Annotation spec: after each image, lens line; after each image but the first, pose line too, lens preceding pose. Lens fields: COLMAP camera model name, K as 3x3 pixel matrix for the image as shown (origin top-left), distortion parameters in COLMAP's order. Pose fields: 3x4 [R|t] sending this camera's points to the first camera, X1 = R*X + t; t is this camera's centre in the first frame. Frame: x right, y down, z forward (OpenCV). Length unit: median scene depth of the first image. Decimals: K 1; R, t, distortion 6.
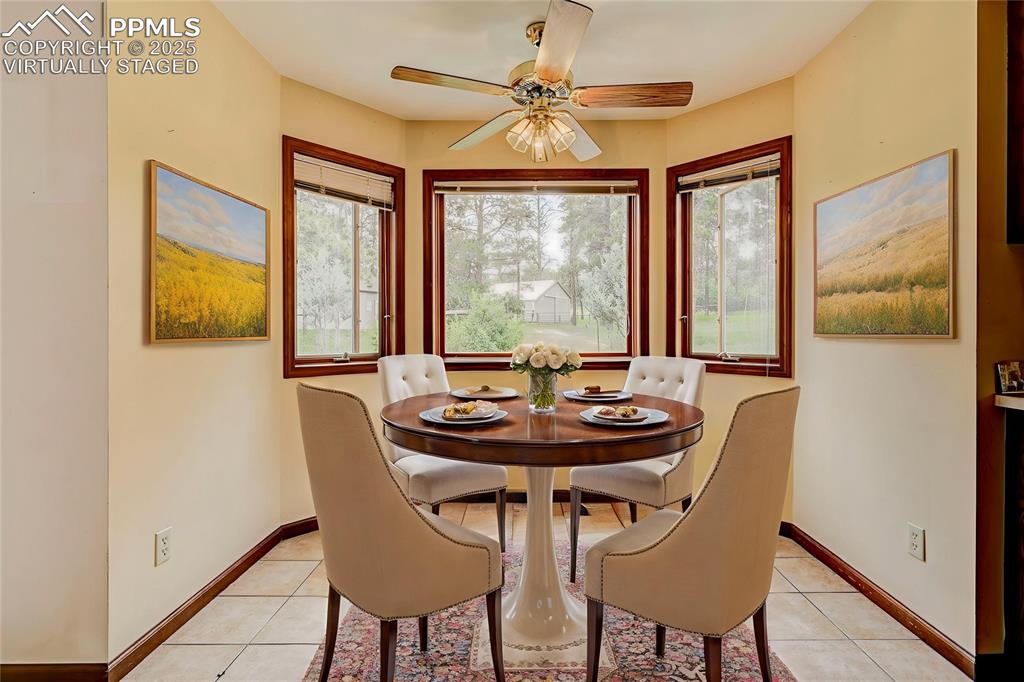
lens RADIAL K [[468.2, 0, 527.7], [0, 468.2, 332.8], [0, 0, 1]] dist [0.001509, 0.000109]
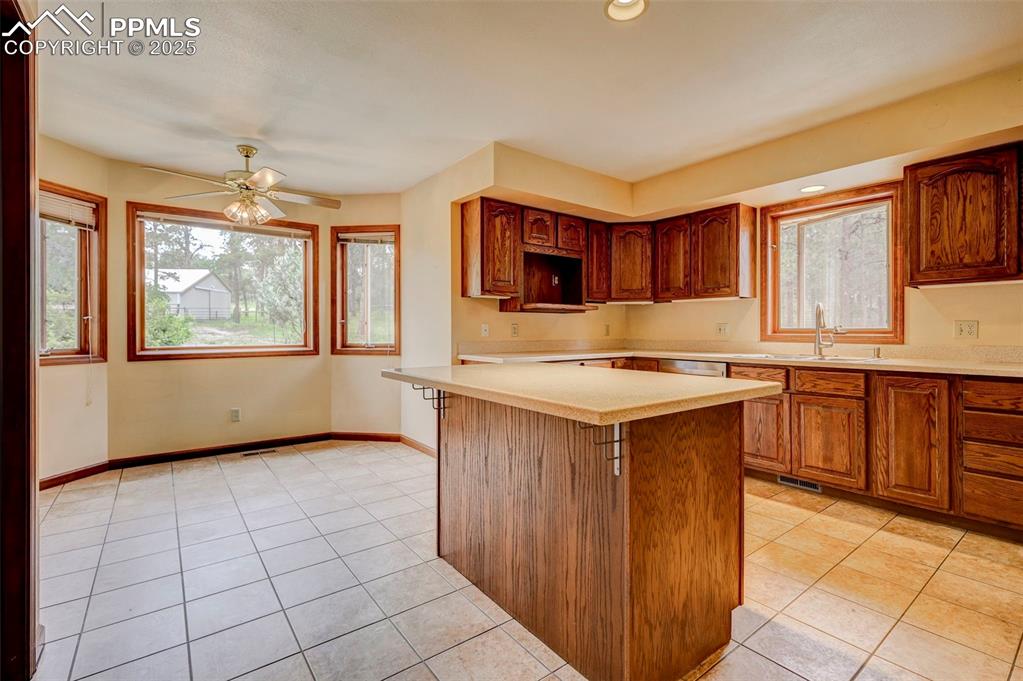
lens RADIAL K [[467.7, 0, 527.1], [0, 467.7, 332.3], [0, 0, 1]] dist [0.001509, 0.000109]
pose [[0.790486, -0.001583, 0.612478, -0.143989], [0.000201, 0.999997, 0.002326, -0.000051], [-0.612480, -0.001716, 0.790484, -0.644664]]
